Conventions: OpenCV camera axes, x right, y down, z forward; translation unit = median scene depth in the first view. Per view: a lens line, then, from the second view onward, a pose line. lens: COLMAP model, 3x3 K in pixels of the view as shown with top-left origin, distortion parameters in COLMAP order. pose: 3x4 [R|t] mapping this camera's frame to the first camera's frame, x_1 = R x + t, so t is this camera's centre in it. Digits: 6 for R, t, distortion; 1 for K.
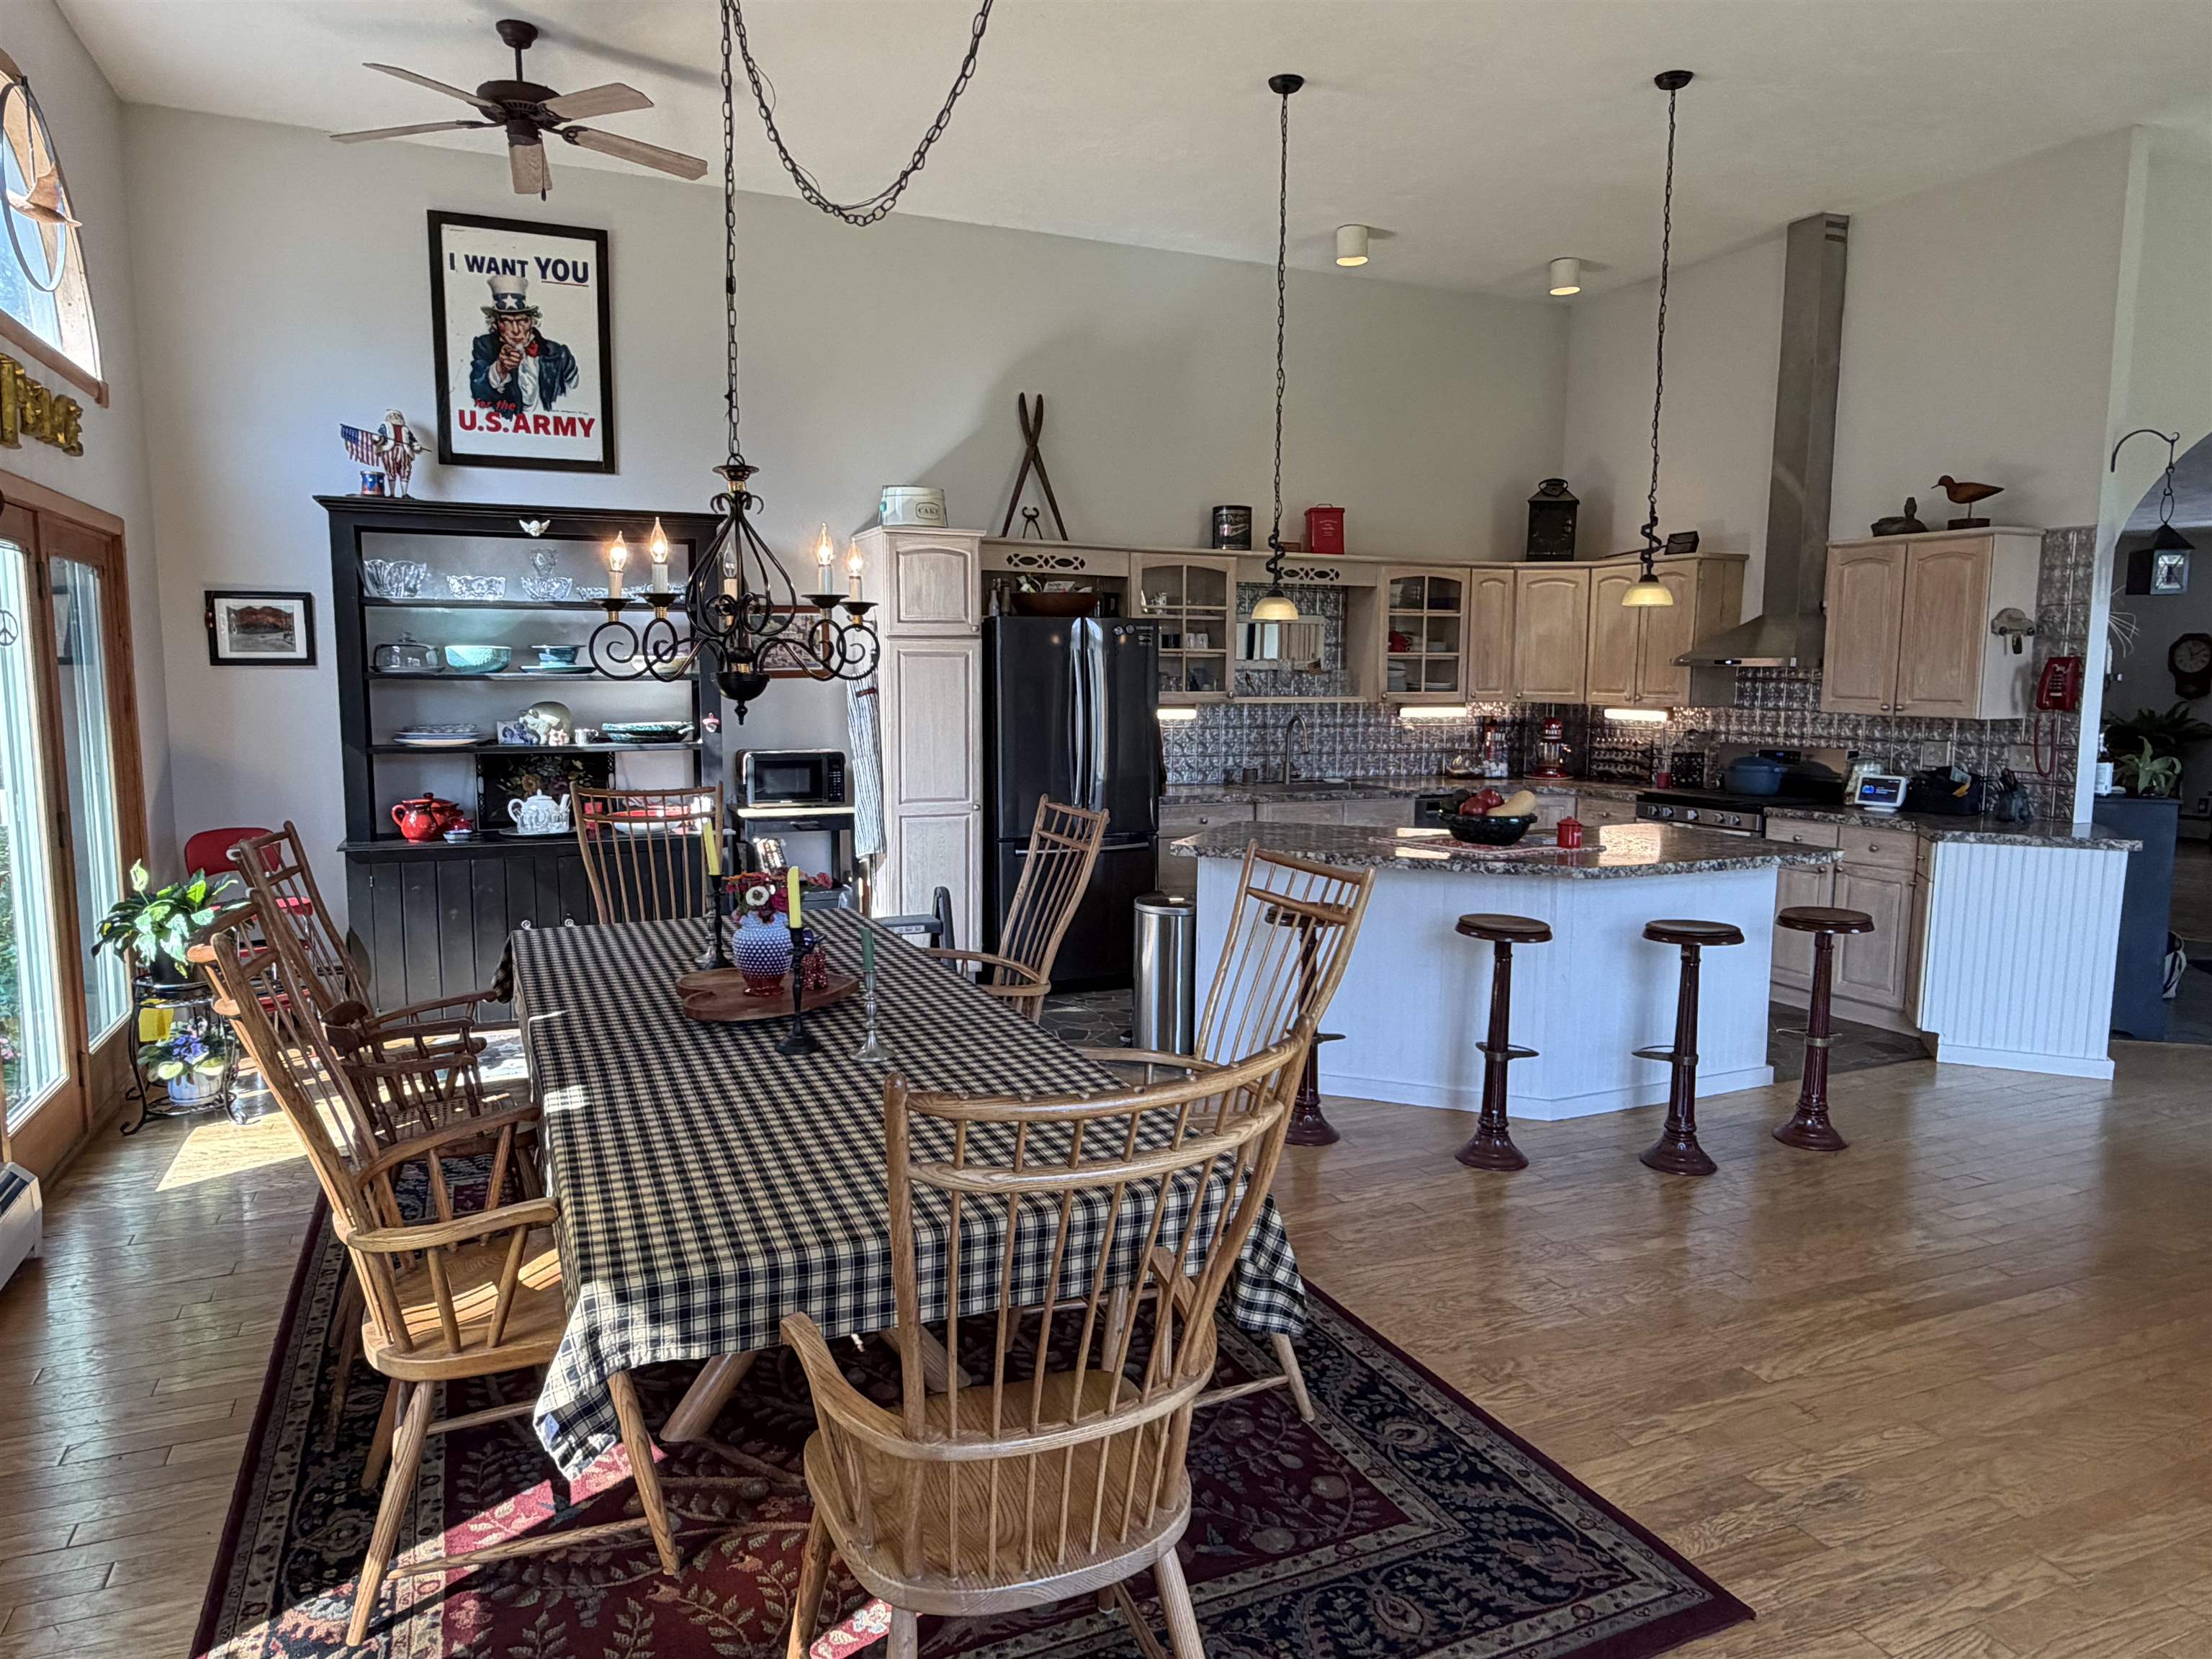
lens RADIAL K [[1399.9, 0, 1097.1], [0, 1399.9, 837.7], [0, 0, 1]] dist [0.000296, -0.002620]
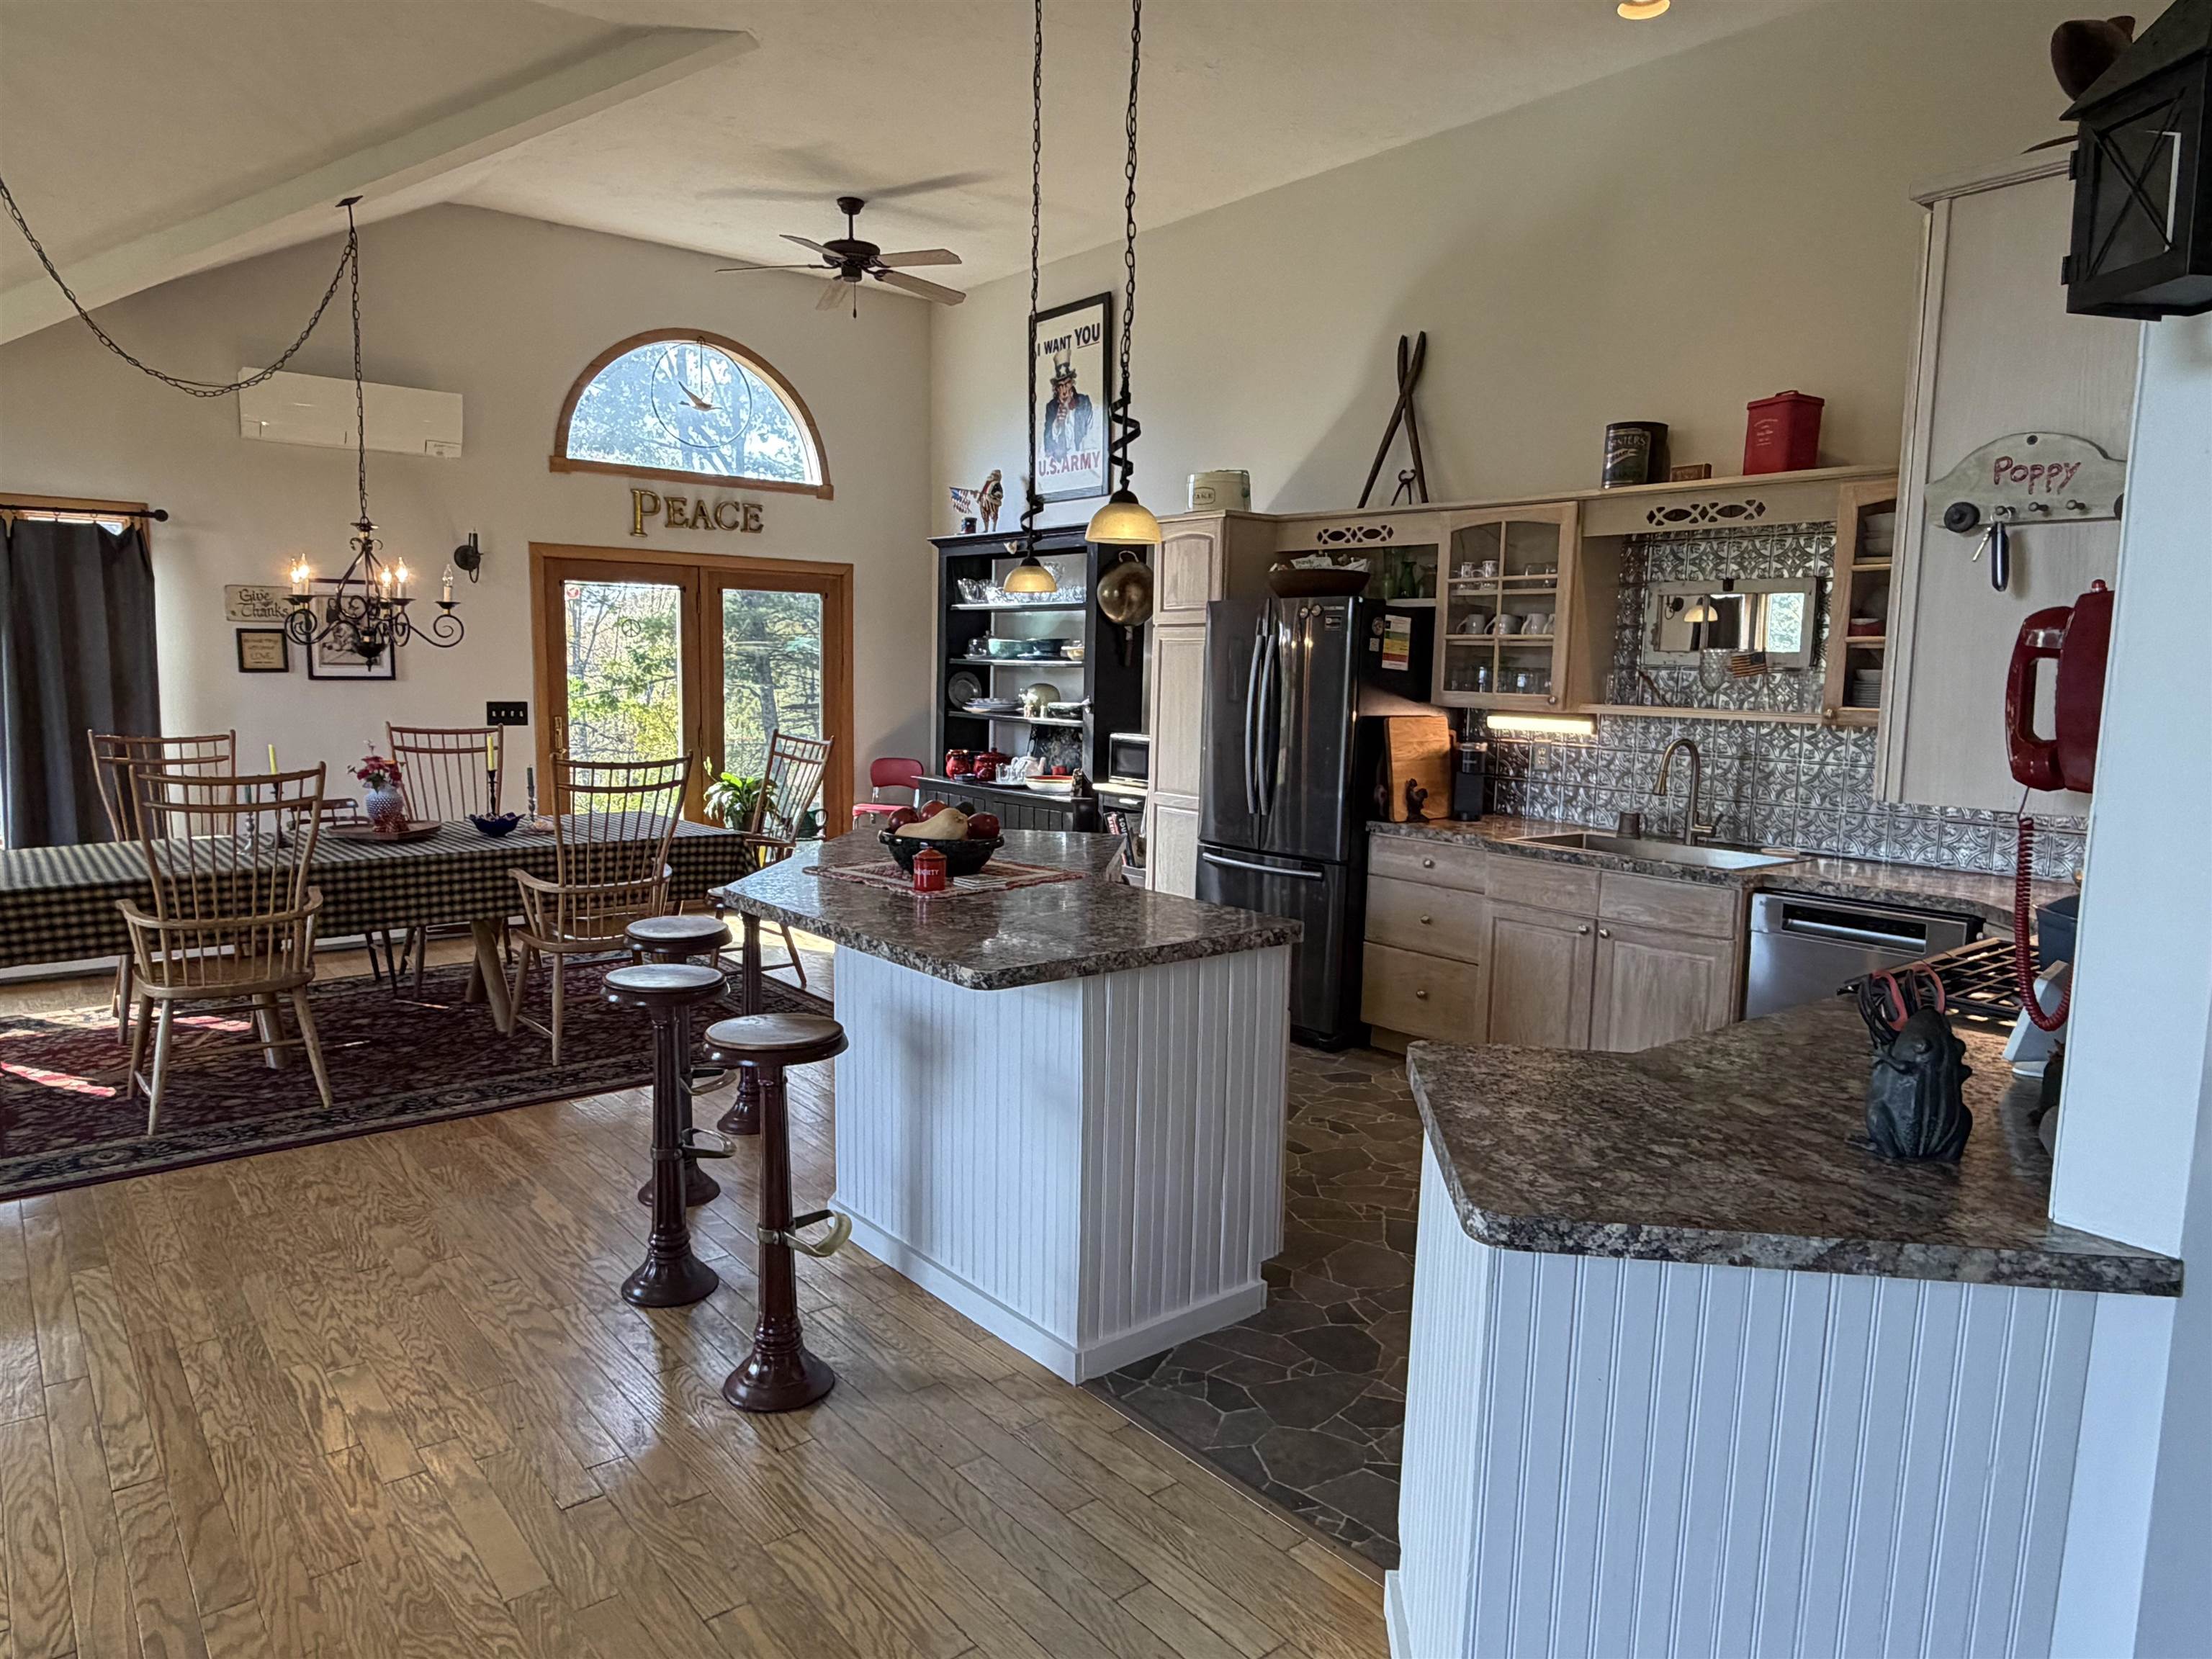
lens RADIAL K [[1399.9, 0, 1104.3], [0, 1399.9, 837.1], [0, 0, 1]] dist [0.000296, -0.002620]
pose [[0.268867, 0.121328, -0.955505, 0.759922], [-0.135475, 0.986936, 0.087198, -0.069328], [0.953602, 0.106002, 0.281791, 0.635090]]
